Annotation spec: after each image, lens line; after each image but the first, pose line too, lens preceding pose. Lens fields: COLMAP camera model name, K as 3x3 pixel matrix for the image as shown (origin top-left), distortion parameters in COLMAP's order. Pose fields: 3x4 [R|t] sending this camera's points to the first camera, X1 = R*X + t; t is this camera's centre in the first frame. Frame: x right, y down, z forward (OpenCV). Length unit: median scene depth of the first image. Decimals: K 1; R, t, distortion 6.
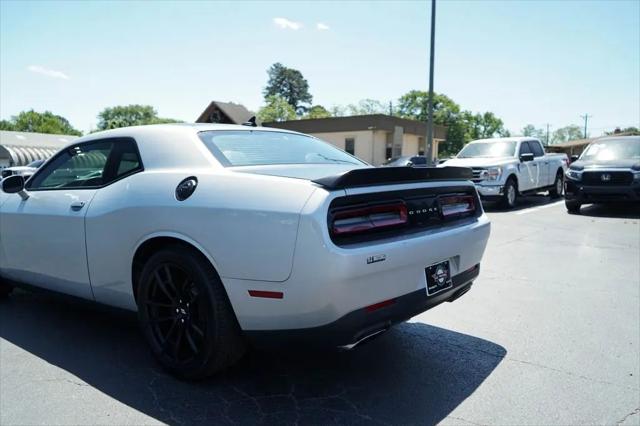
lens RADIAL K [[520.0, 0, 322.5], [0, 520.0, 211.5], [0, 0, 1]] dist [-0.030752, 0.040169]
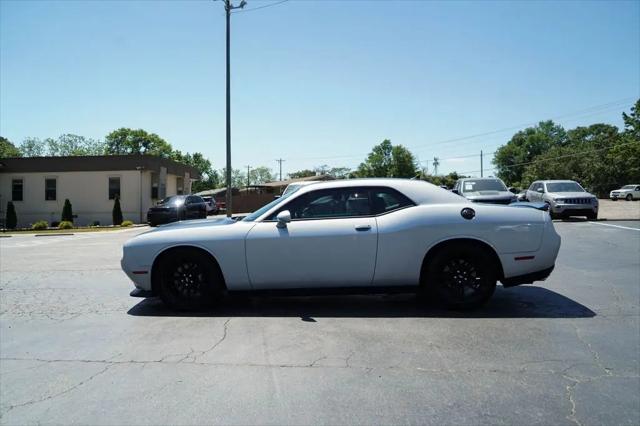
lens RADIAL K [[520.0, 0, 317.9], [0, 520.0, 212.0], [0, 0, 1]] dist [-0.030752, 0.040169]
pose [[0.844017, -0.018879, 0.535984, -1.227750], [0.057995, 0.996733, -0.056216, 0.019140], [-0.533171, 0.078532, 0.842354, -0.264258]]
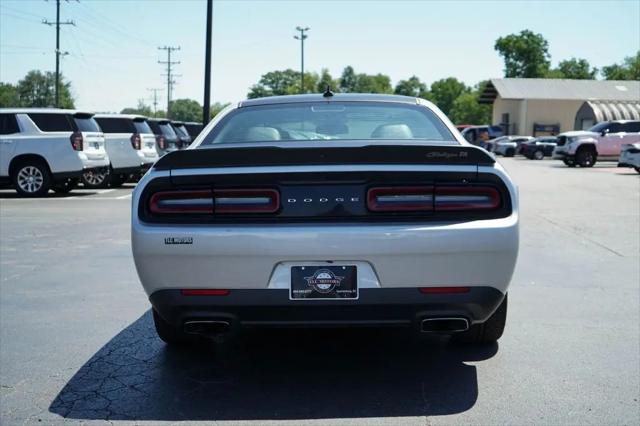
lens RADIAL K [[798.9, 0, 318.9], [0, 798.9, 212.2], [0, 0, 1]] dist [0.021868, 0.000000]
pose [[0.600435, 0.073635, -0.796276, 0.838066], [-0.059357, 0.997109, 0.047448, -0.029329], [0.797468, 0.018775, 0.603069, 0.163709]]
